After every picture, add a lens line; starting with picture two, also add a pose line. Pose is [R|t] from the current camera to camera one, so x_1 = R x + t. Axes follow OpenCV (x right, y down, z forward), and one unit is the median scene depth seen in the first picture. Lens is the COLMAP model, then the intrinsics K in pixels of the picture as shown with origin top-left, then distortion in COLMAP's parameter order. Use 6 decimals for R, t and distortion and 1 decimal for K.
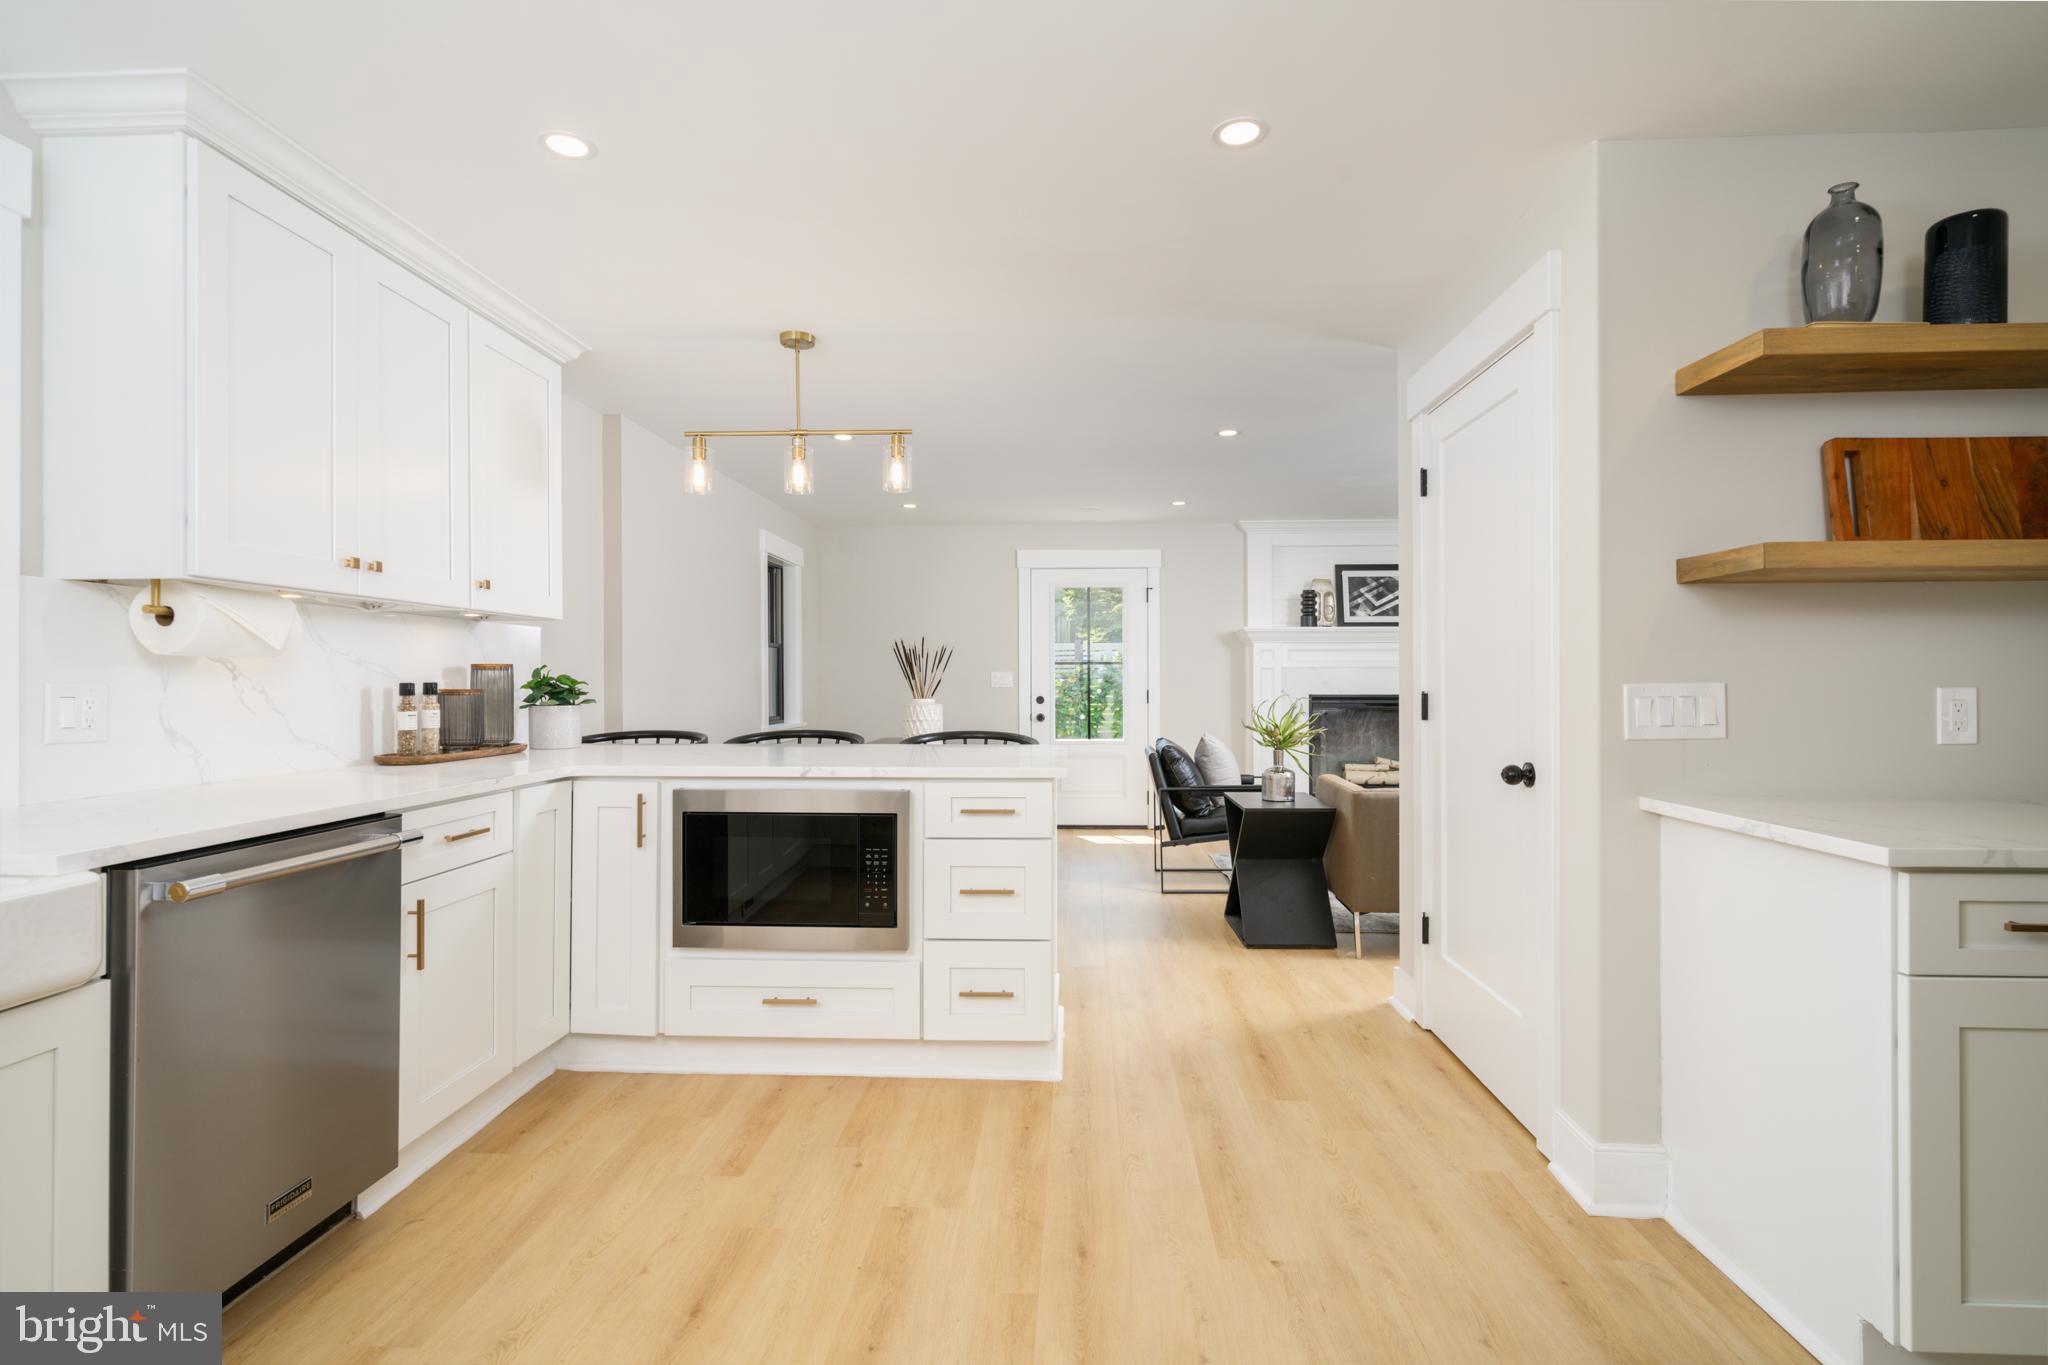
lens RADIAL K [[977.1, 0, 1023.9], [0, 977.1, 677.8], [0, 0, 1]] dist [-0.000057, 0.001624]
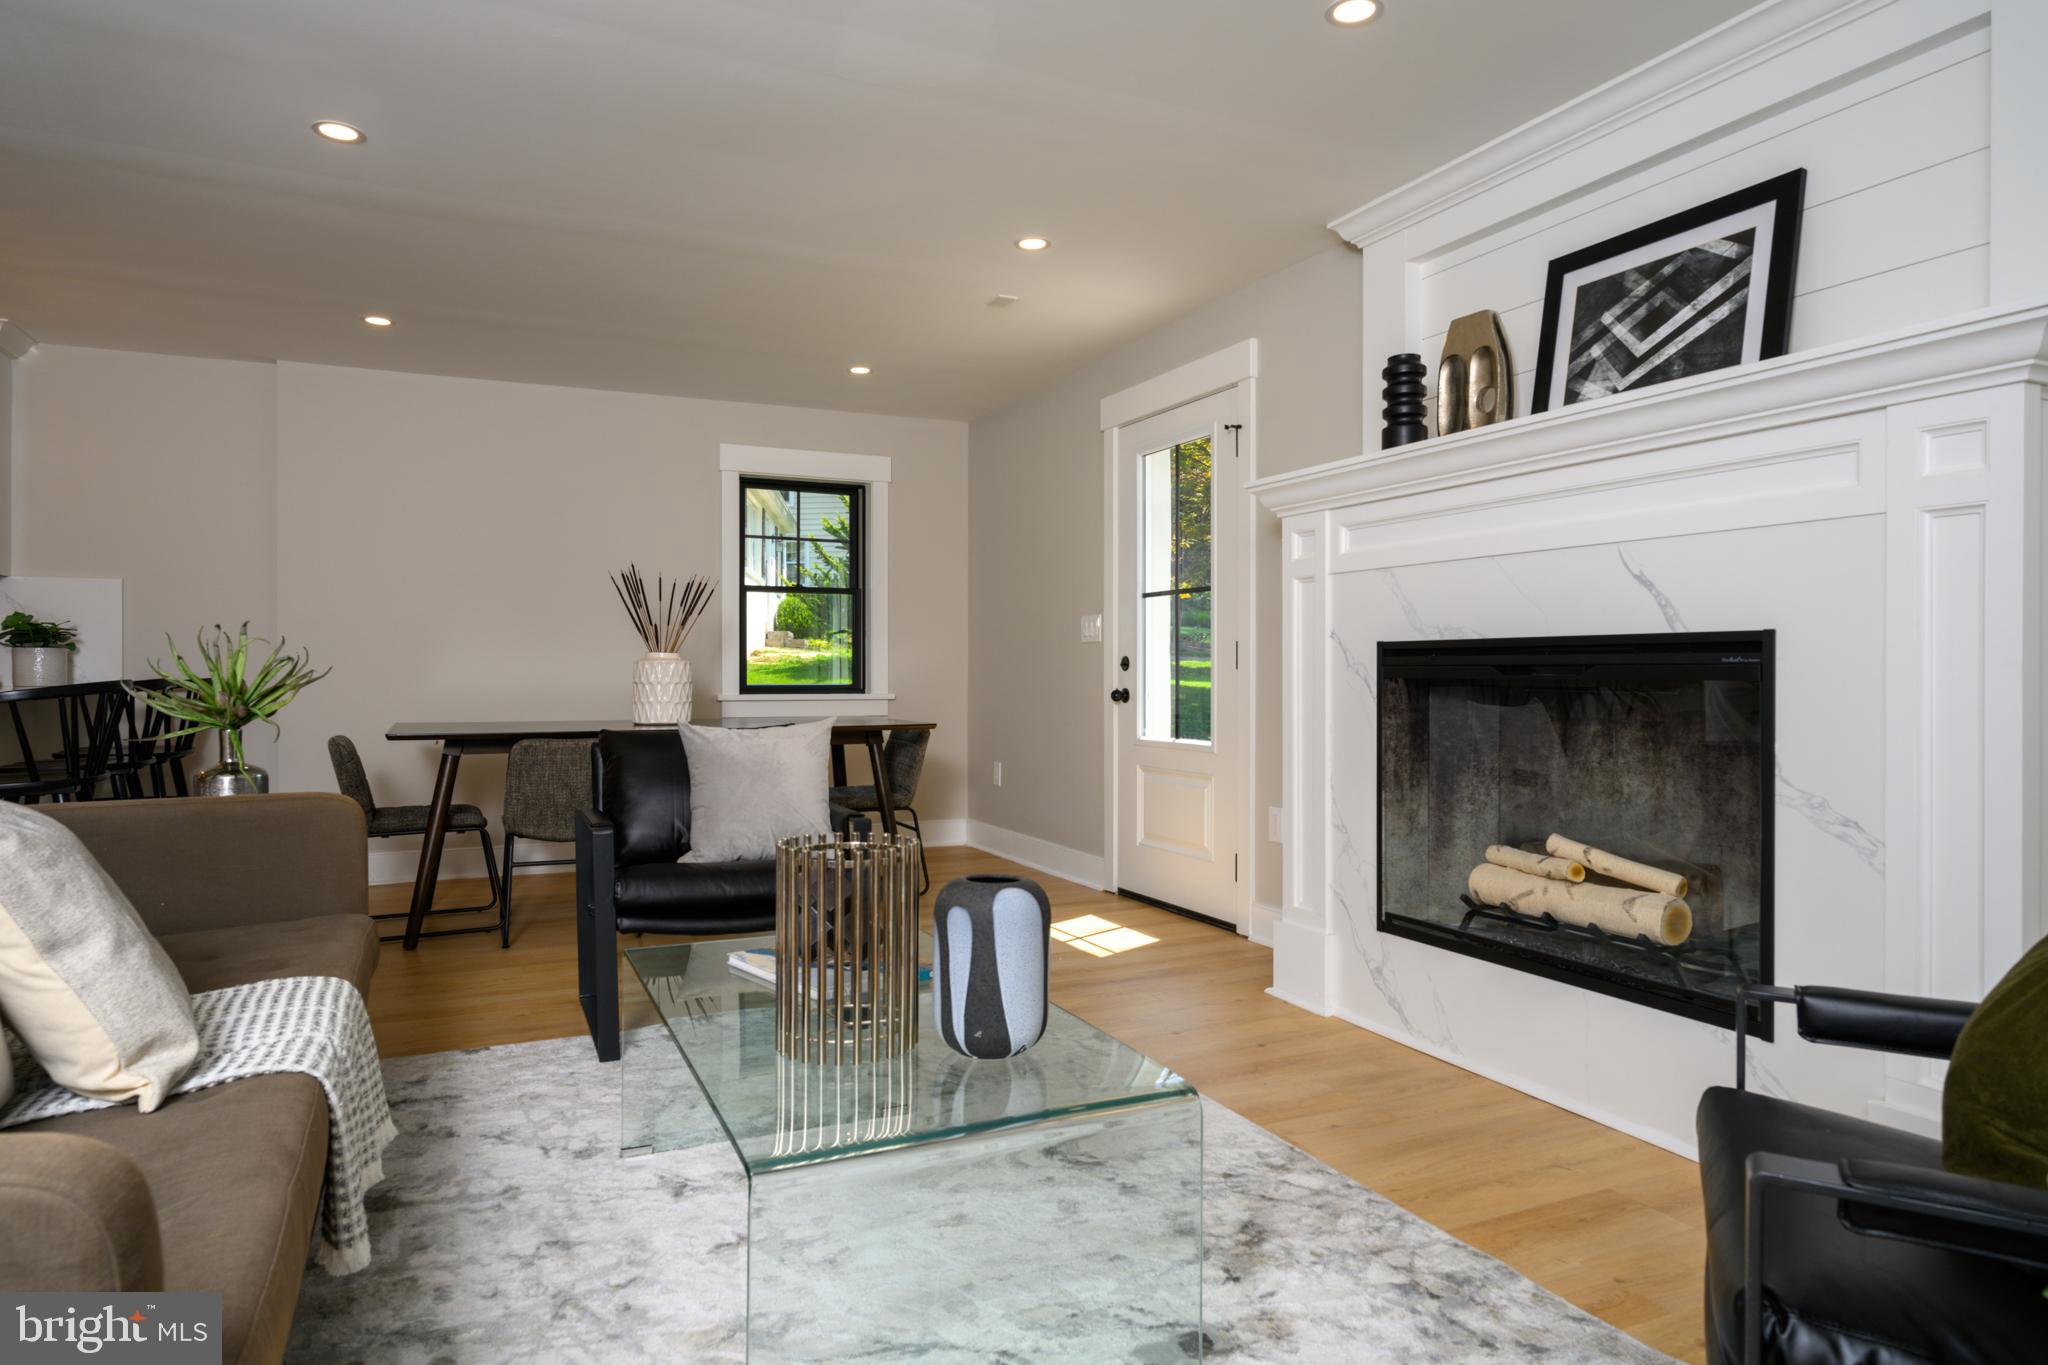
lens RADIAL K [[1245.8, 0, 1028.1], [0, 1245.8, 681.0], [0, 0, 1]] dist [0.002152, -0.000098]
pose [[0.473534, 0.006671, -0.880750, 0.618625], [0.001307, 0.999965, 0.008277, 0.027141], [0.880775, -0.005070, 0.473508, 0.634392]]
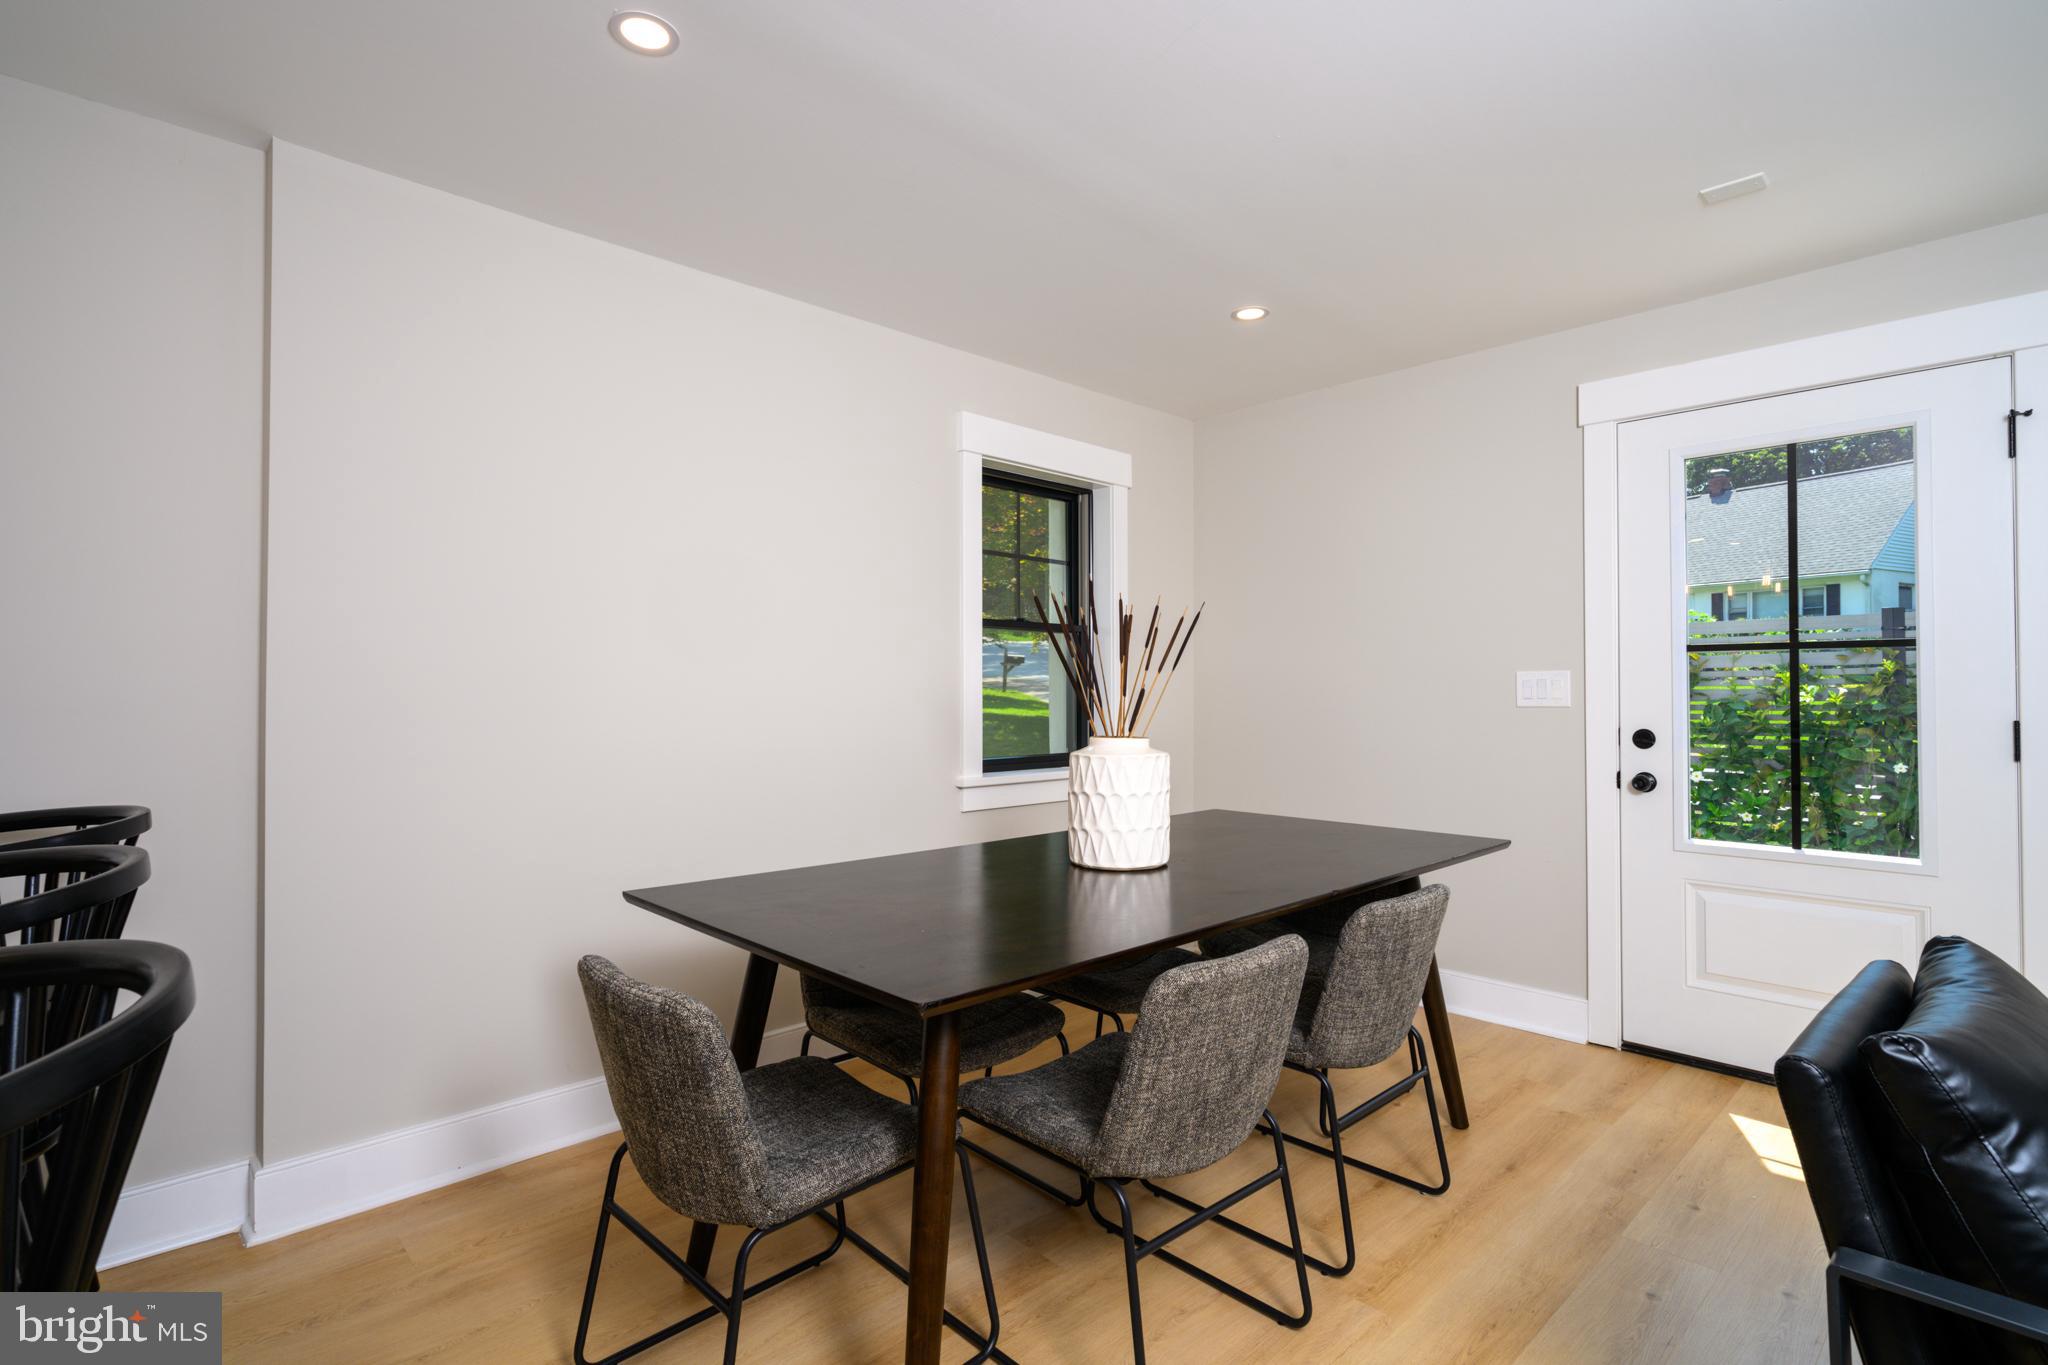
lens RADIAL K [[977.1, 0, 1022.6], [0, 977.1, 674.5], [0, 0, 1]] dist [-0.000057, 0.001624]
pose [[0.730347, -0.006818, -0.683042, 0.108266], [-0.002046, 0.999924, -0.012170, 0.001306], [0.683073, 0.010286, 0.730278, 0.535434]]
